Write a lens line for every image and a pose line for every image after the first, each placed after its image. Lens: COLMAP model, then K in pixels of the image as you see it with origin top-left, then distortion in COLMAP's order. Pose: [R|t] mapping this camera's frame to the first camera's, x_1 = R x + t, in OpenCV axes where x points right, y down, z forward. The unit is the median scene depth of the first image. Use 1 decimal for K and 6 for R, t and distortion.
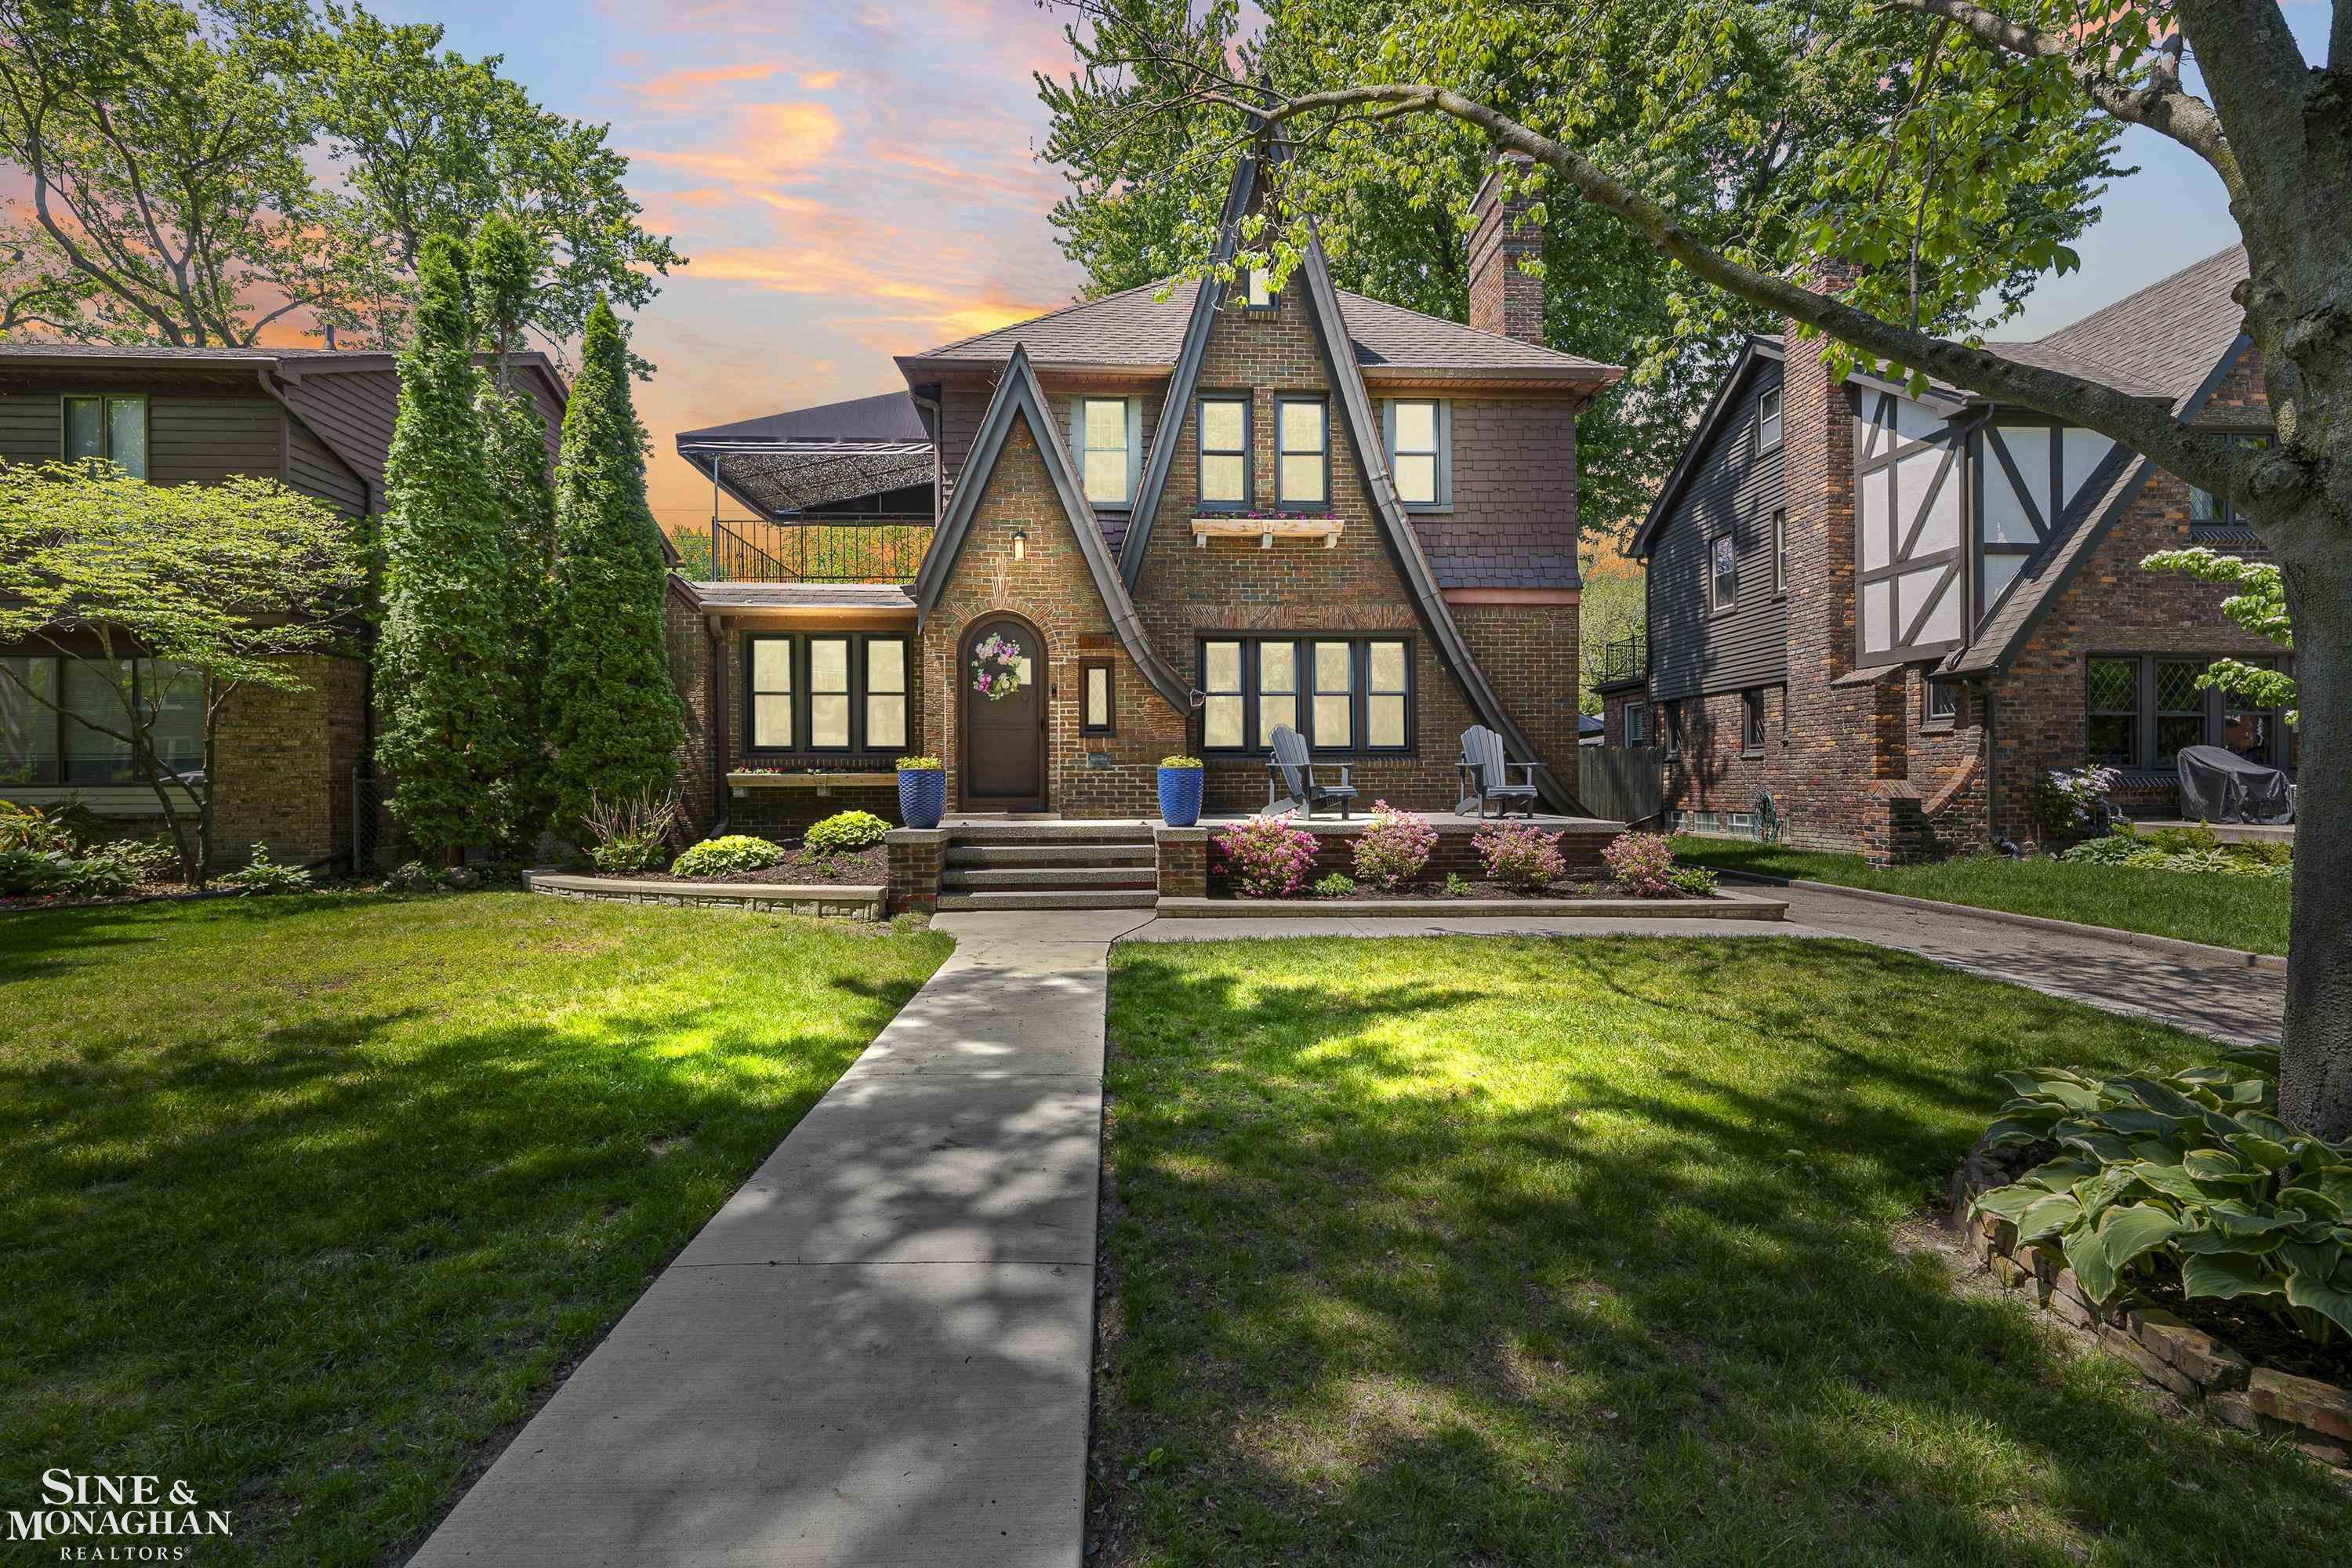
lens RADIAL K [[1163.9, 0, 1220.8], [0, 1163.9, 787.0], [0, 0, 1]] dist [-0.000678, 0.000499]
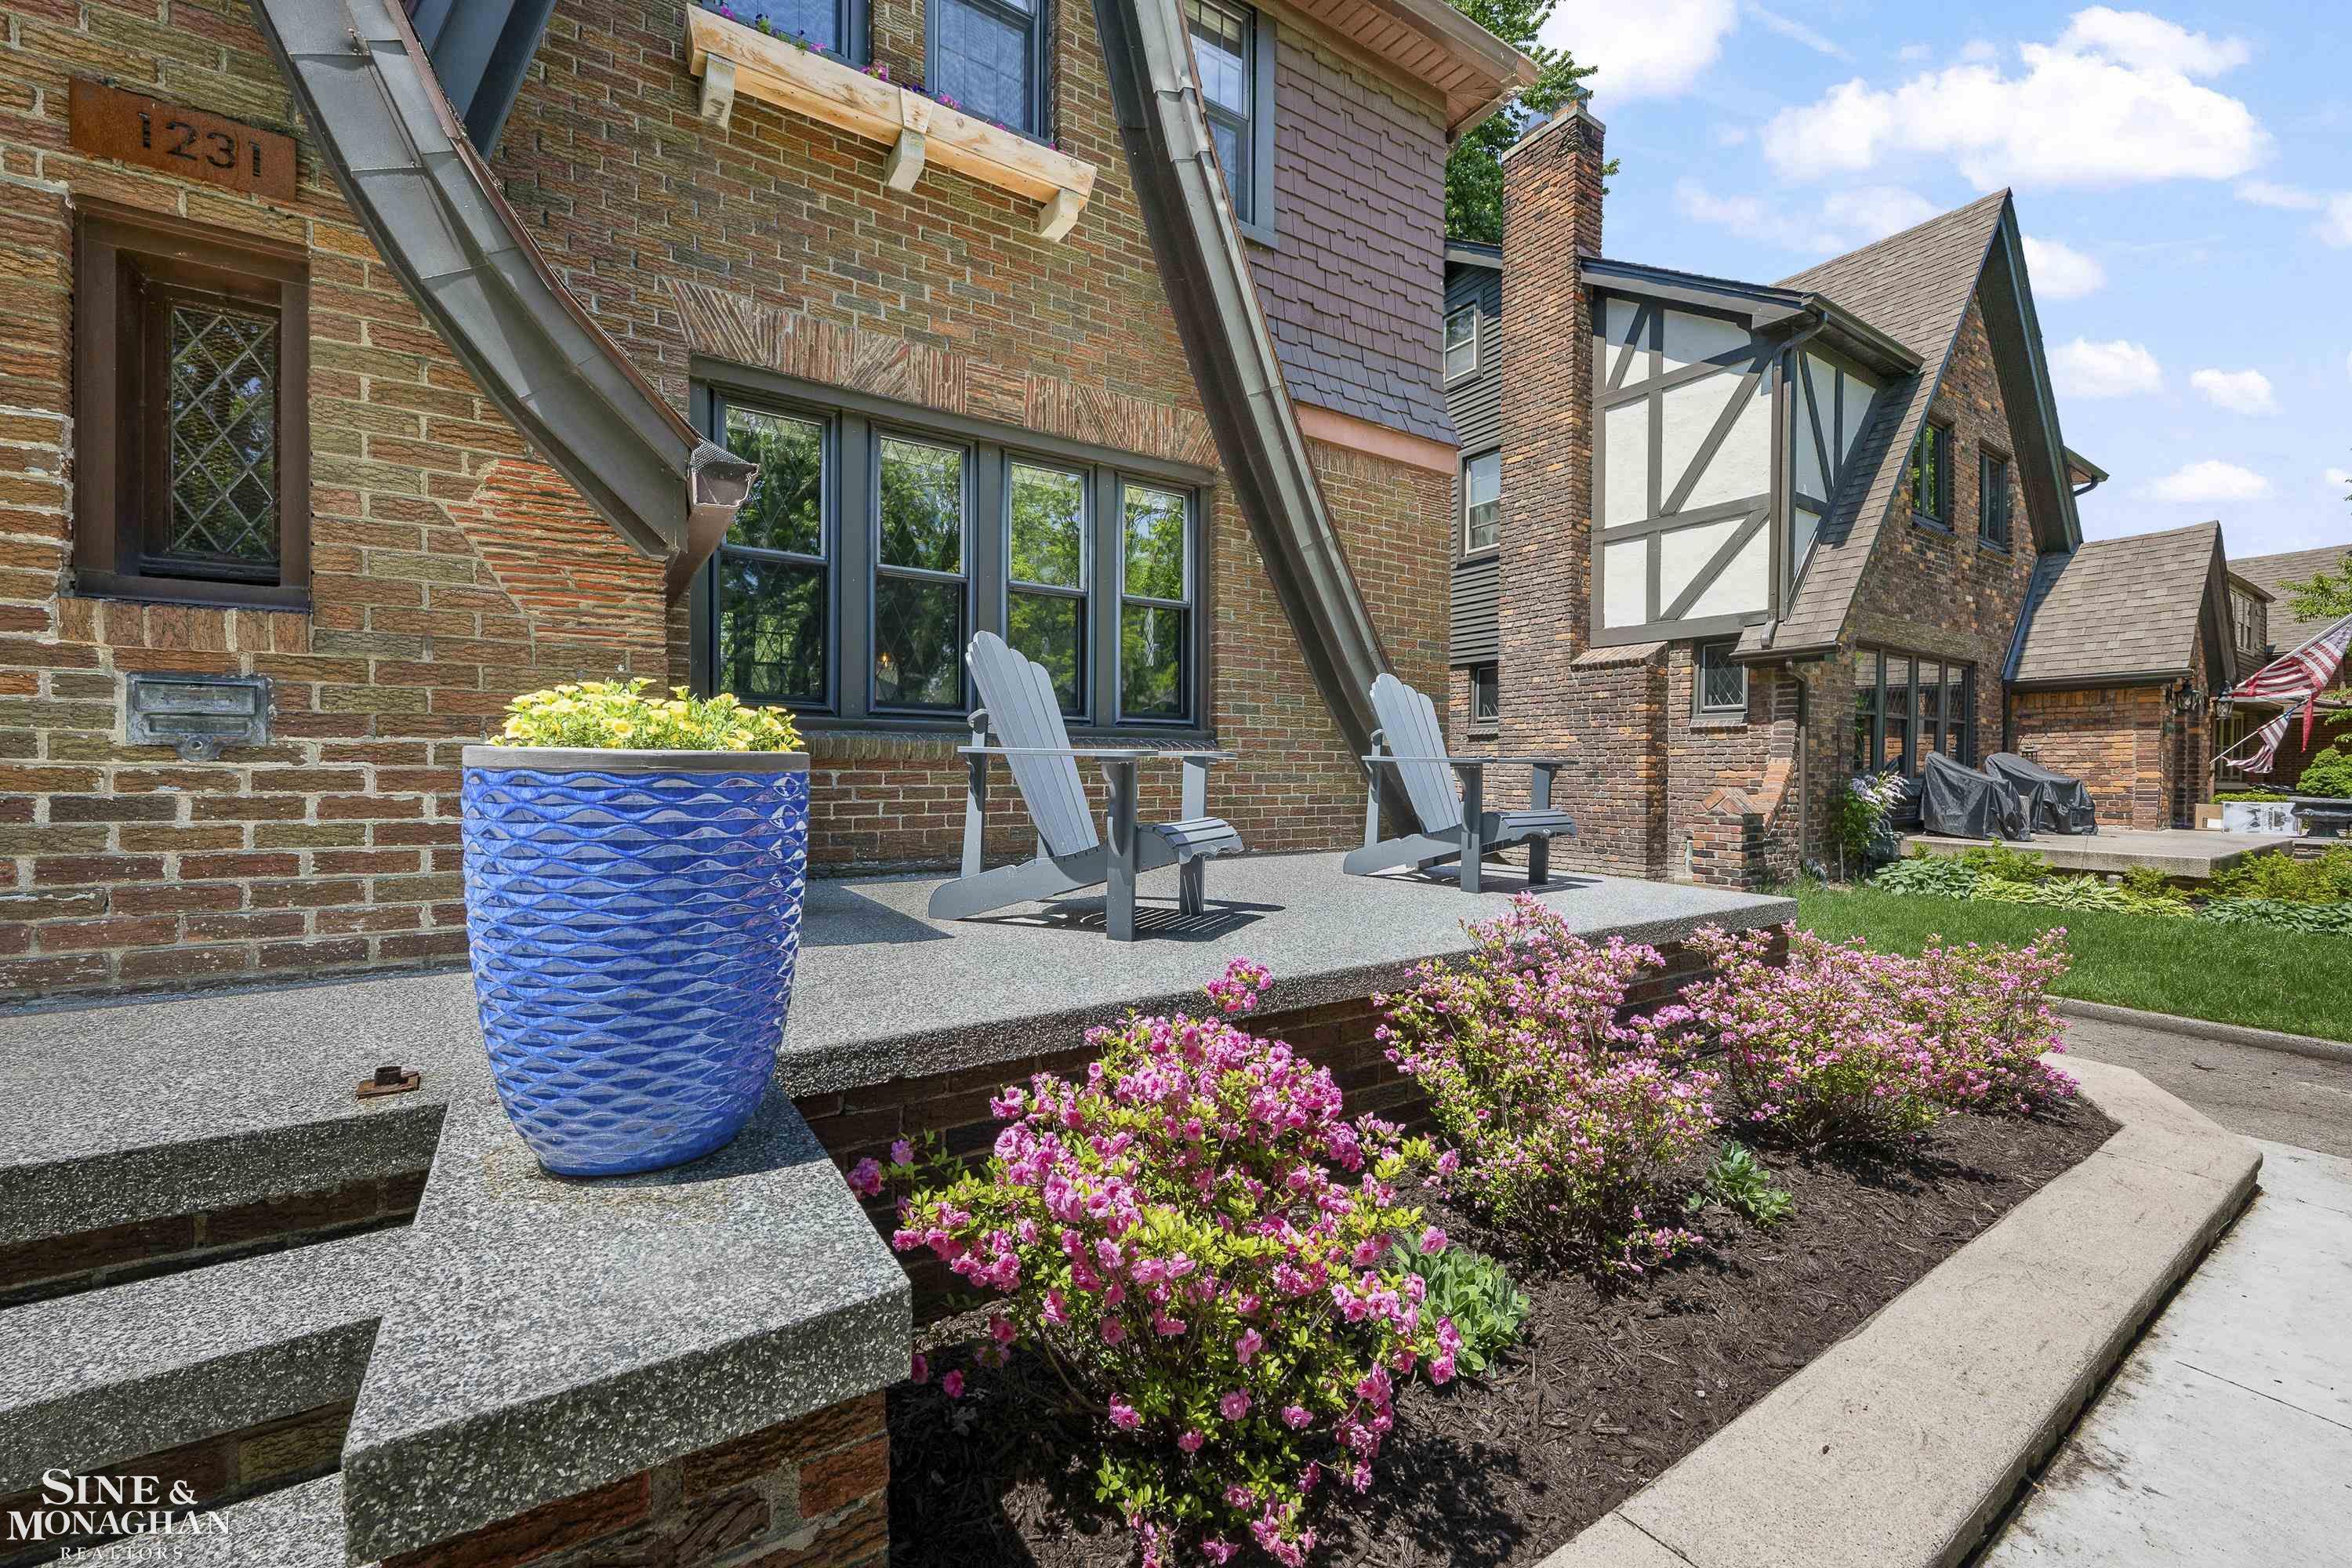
lens RADIAL K [[921.2, 0, 1158.5], [0, 921.2, 773.8], [0, 0, 1]] dist [-0.002393, -0.000069]
pose [[0.883726, 0.009695, 0.467905, -0.028927], [-0.010562, 0.999944, -0.000772, -0.013430], [-0.467886, -0.004260, 0.883779, 0.770355]]
